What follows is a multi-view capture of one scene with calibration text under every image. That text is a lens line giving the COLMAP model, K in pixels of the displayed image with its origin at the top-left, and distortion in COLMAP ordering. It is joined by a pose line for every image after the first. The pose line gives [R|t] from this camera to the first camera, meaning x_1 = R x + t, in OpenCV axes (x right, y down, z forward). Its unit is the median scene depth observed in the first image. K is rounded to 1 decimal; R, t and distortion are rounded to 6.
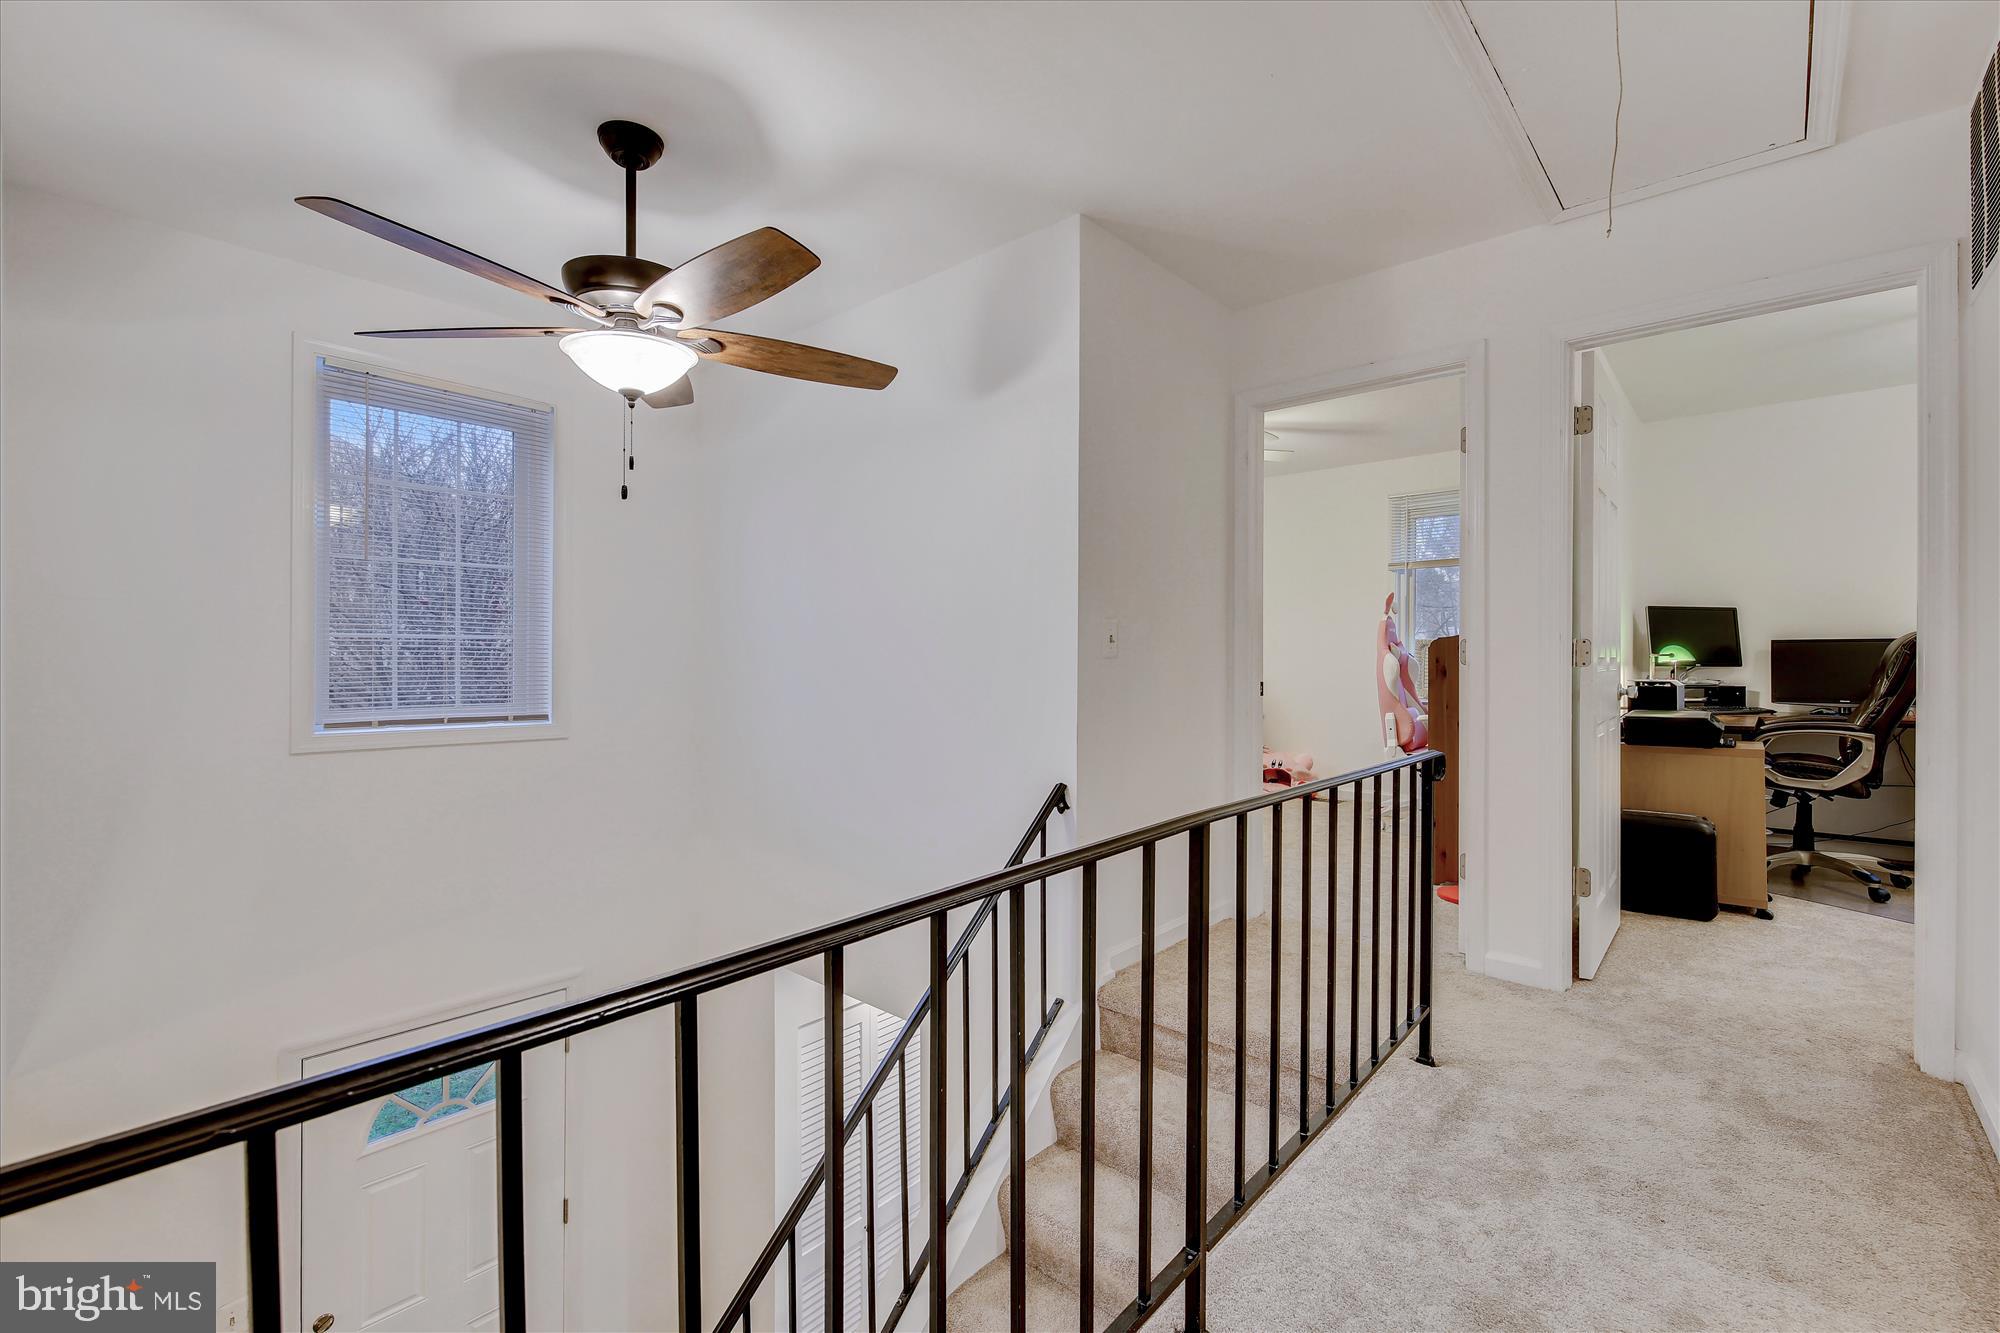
lens RADIAL K [[869.6, 0, 995.3], [0, 869.6, 657.1], [0, 0, 1]] dist [-0.000634, -0.001367]
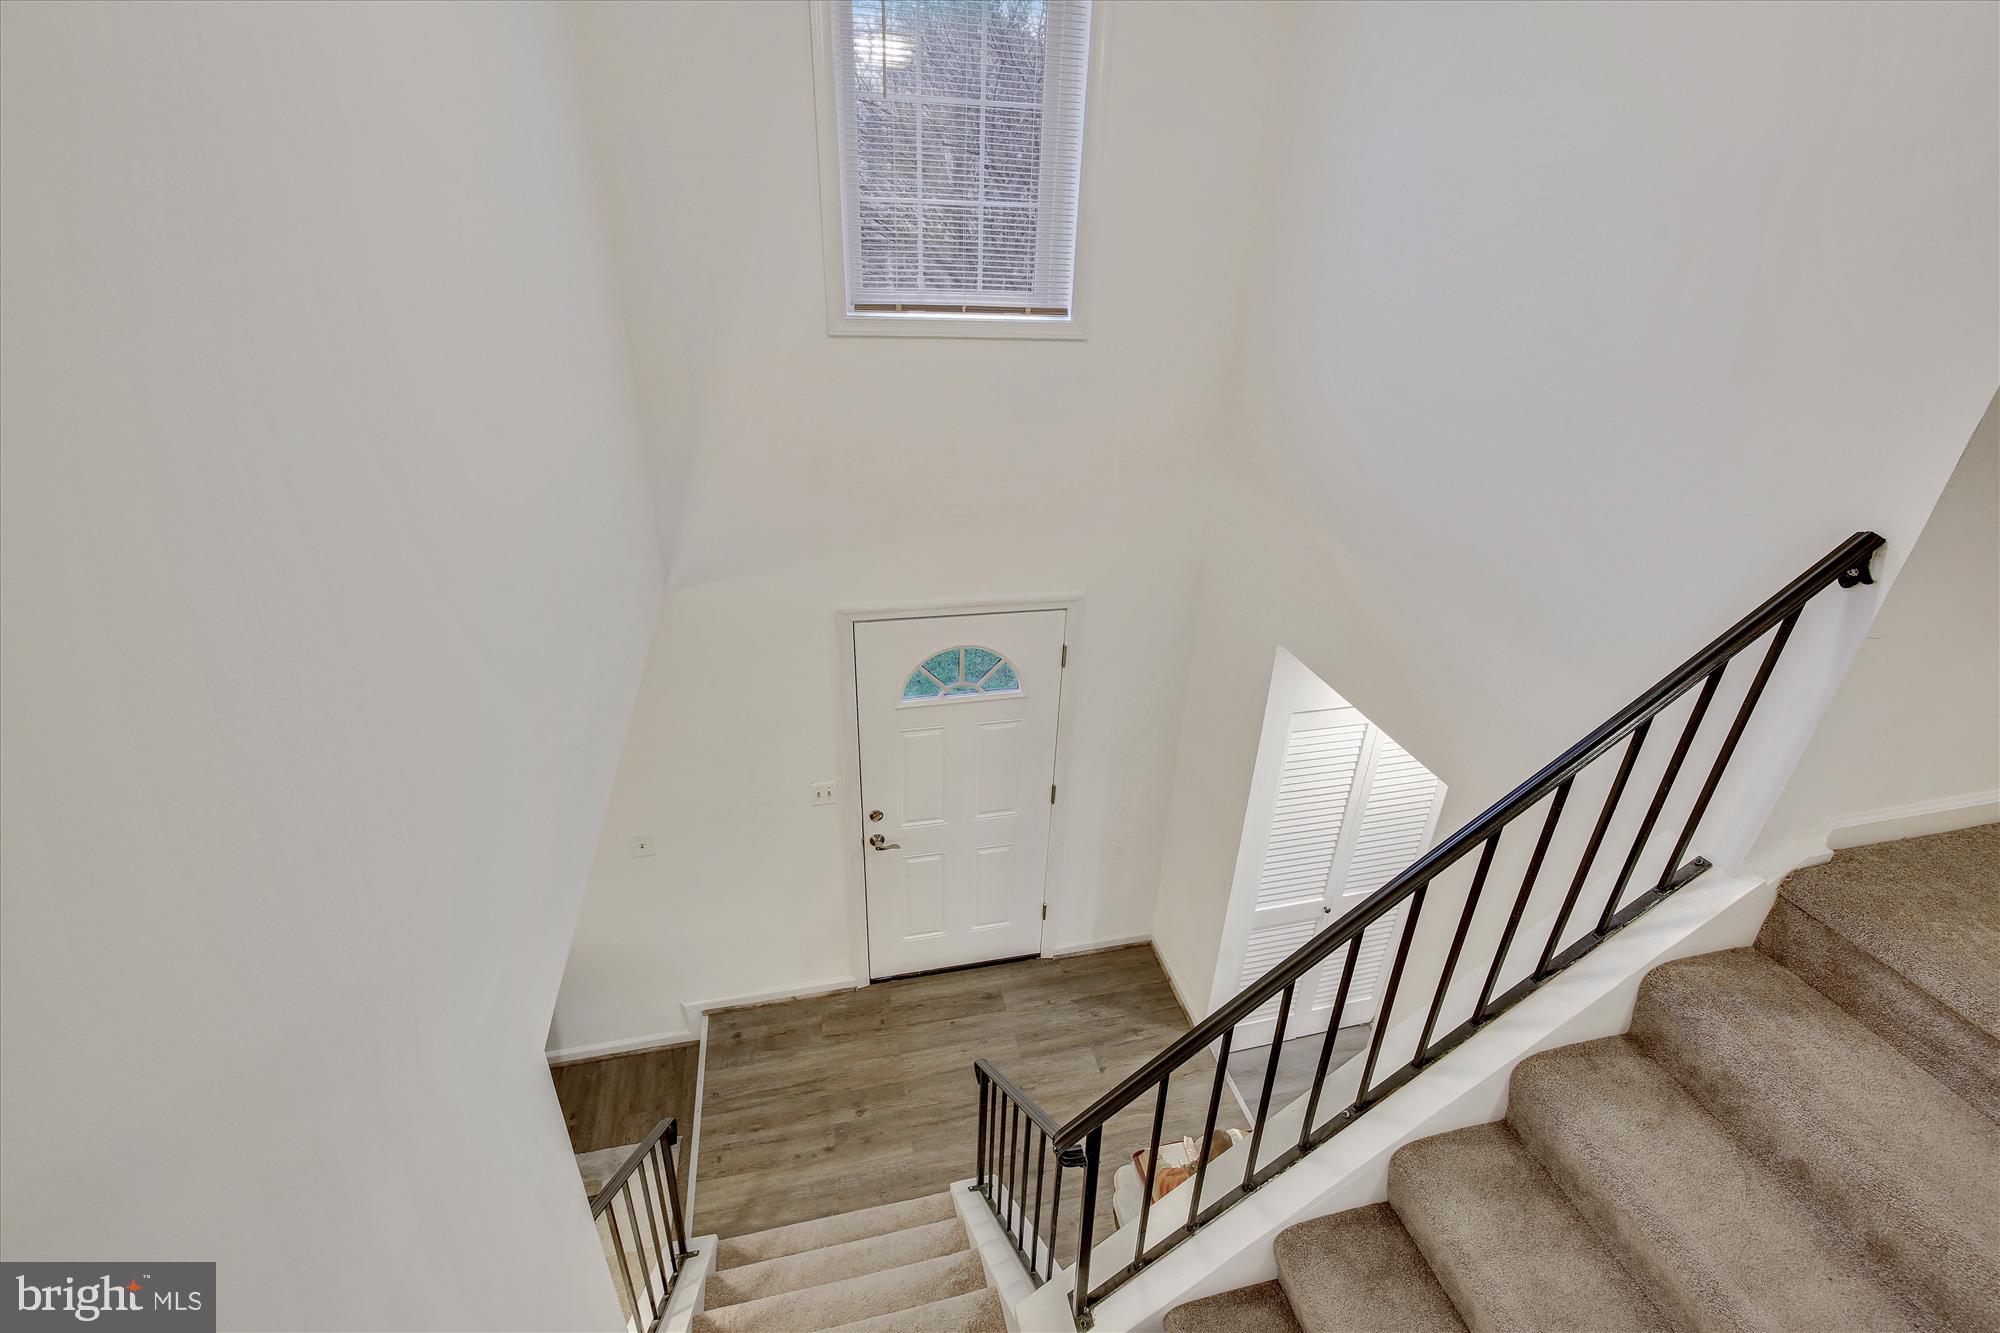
lens RADIAL K [[869.6, 0, 1002.9], [0, 869.6, 658.2], [0, 0, 1]] dist [-0.000634, -0.001367]
pose [[0.826826, 0.270844, -0.492952, -0.058604], [-0.031085, 0.897091, 0.440752, -0.000298], [0.561598, -0.349102, 0.750157, 0.225262]]
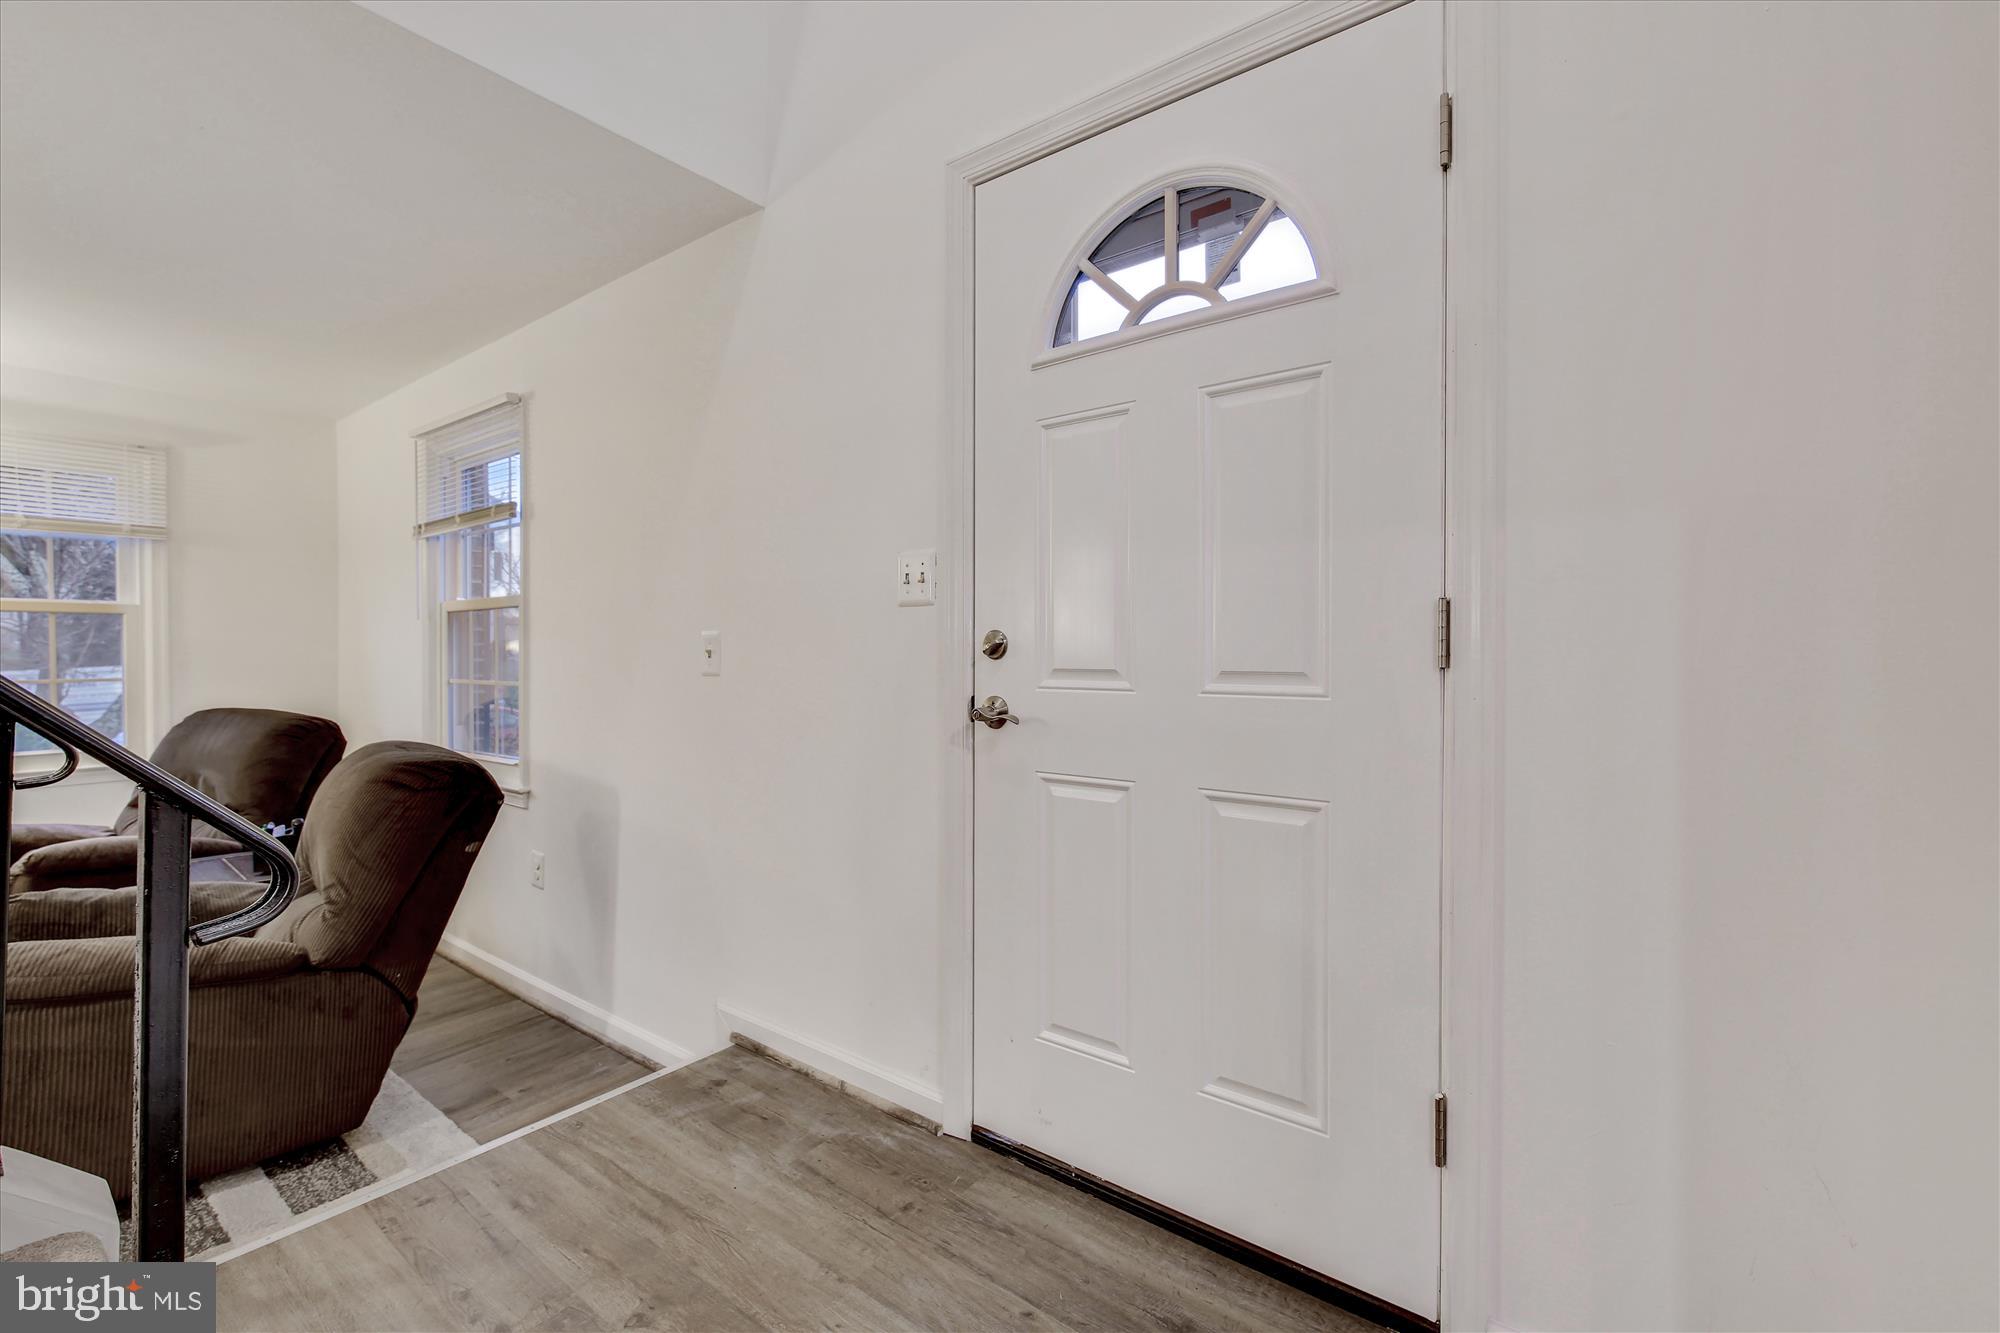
lens RADIAL K [[869.6, 0, 1006.4], [0, 869.6, 661.0], [0, 0, 1]] dist [-0.000634, -0.001367]
pose [[0.079893, -0.005074, -0.996791, -0.191245], [-0.007023, 0.999959, -0.005653, 0.742629], [0.996779, 0.007452, 0.079854, 0.915843]]
